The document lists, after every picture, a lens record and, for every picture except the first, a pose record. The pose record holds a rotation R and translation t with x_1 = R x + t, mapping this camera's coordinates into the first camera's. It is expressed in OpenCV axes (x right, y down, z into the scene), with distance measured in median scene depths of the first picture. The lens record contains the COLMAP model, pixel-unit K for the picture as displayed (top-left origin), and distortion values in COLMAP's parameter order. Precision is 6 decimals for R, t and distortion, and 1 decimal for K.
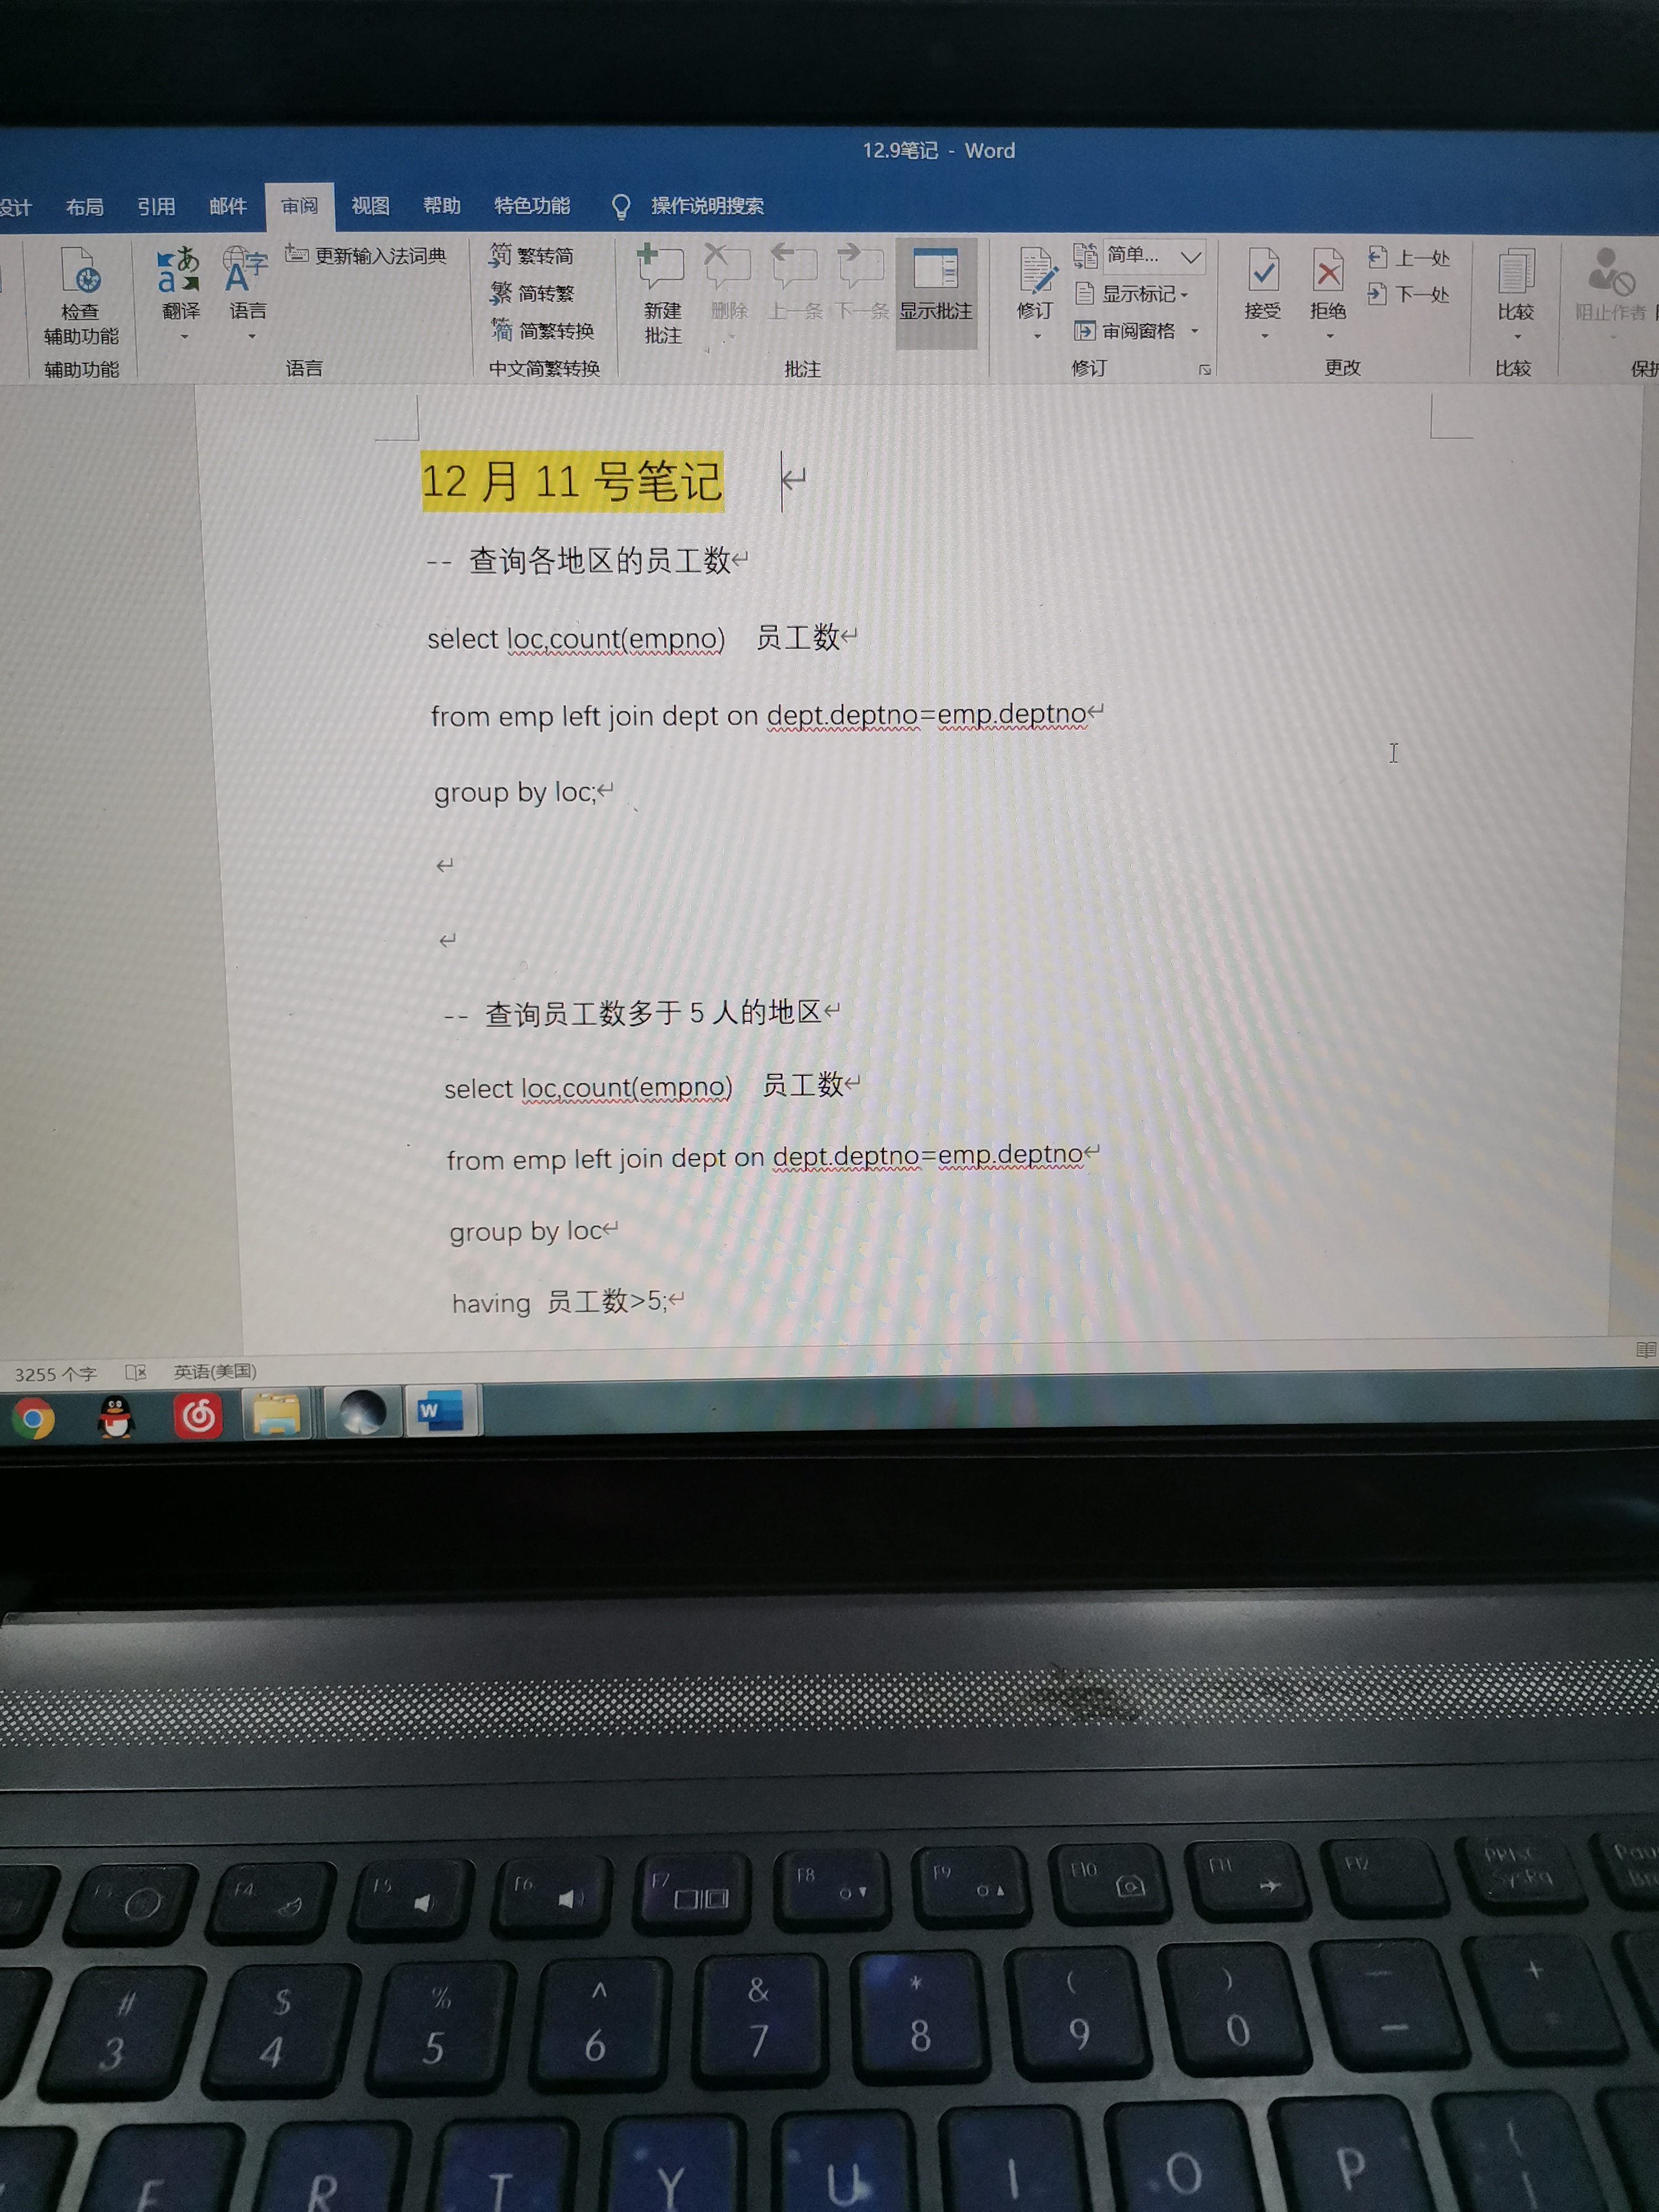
lens RADIAL K [[1756.1, 0, 816.5], [0, 1756.1, 1086.1], [0, 0, 1]] dist [0.025903, -0.077965]
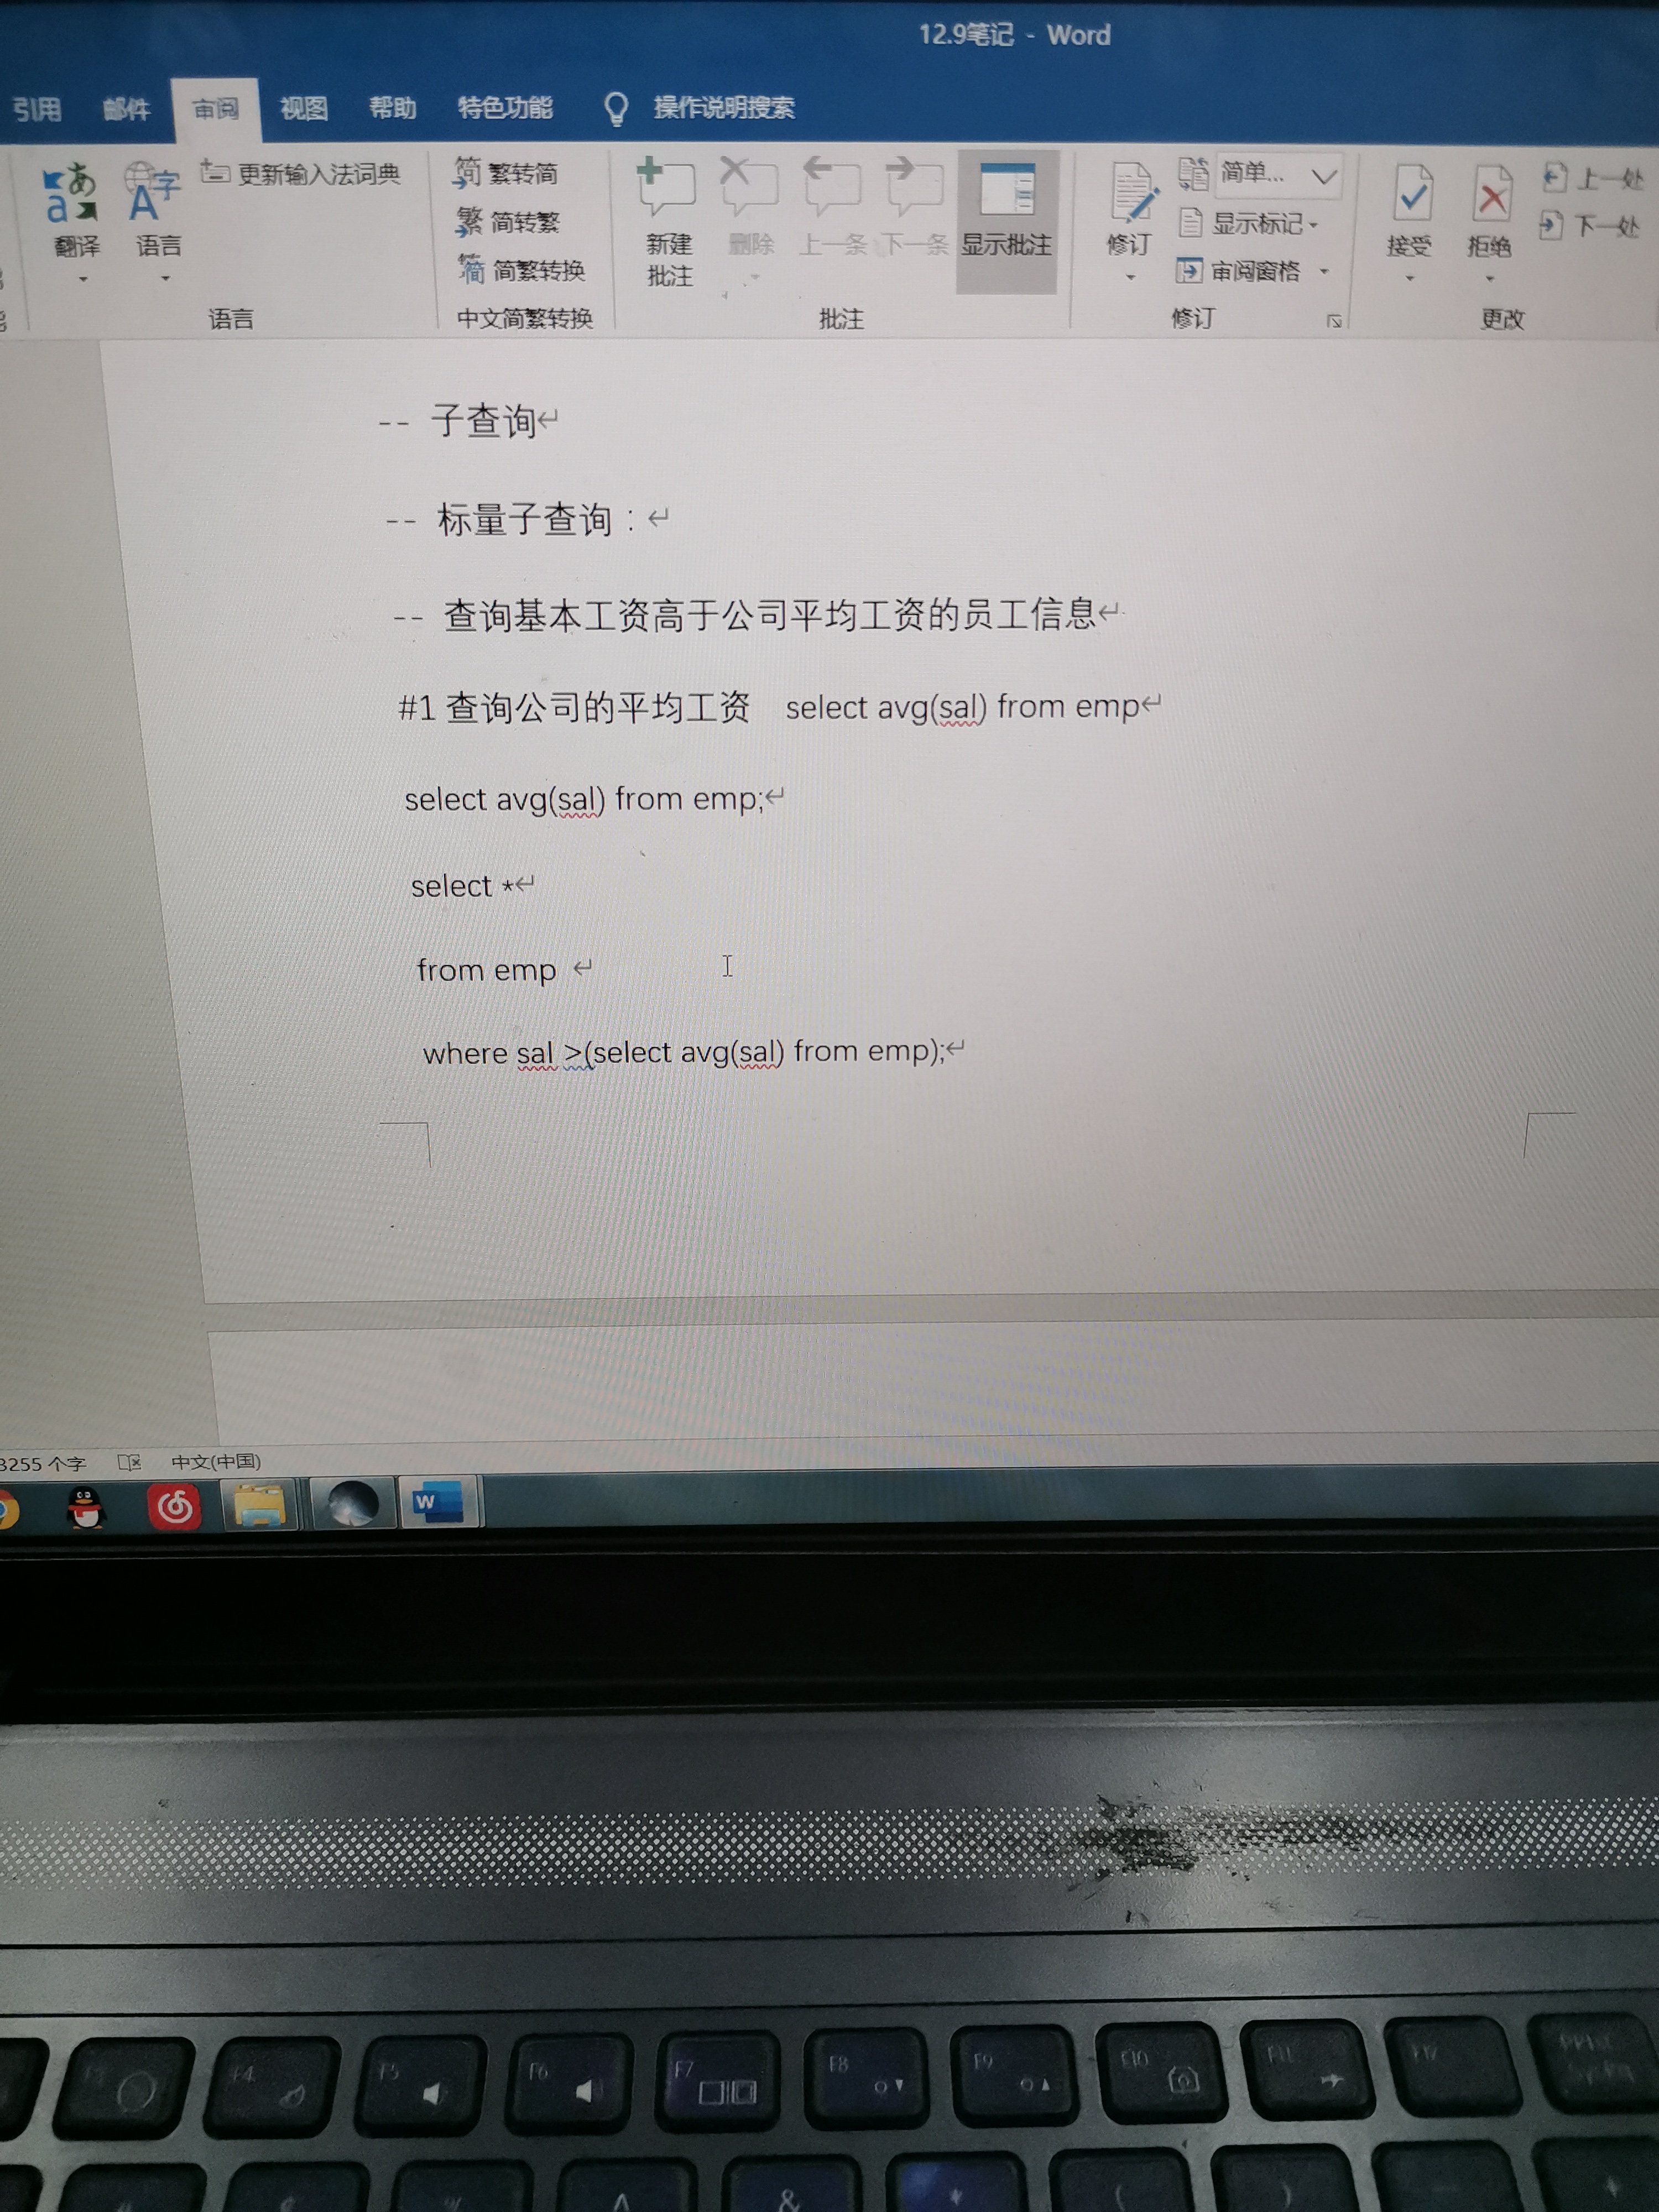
lens RADIAL K [[1756.1, 0, 816.1], [0, 1756.1, 1105.1], [0, 0, 1]] dist [0.025903, -0.077965]
pose [[0.999977, 0.004911, -0.004637, -0.014044], [-0.004096, 0.986803, 0.161874, -0.181818], [0.005371, -0.161851, 0.986801, 0.137930]]
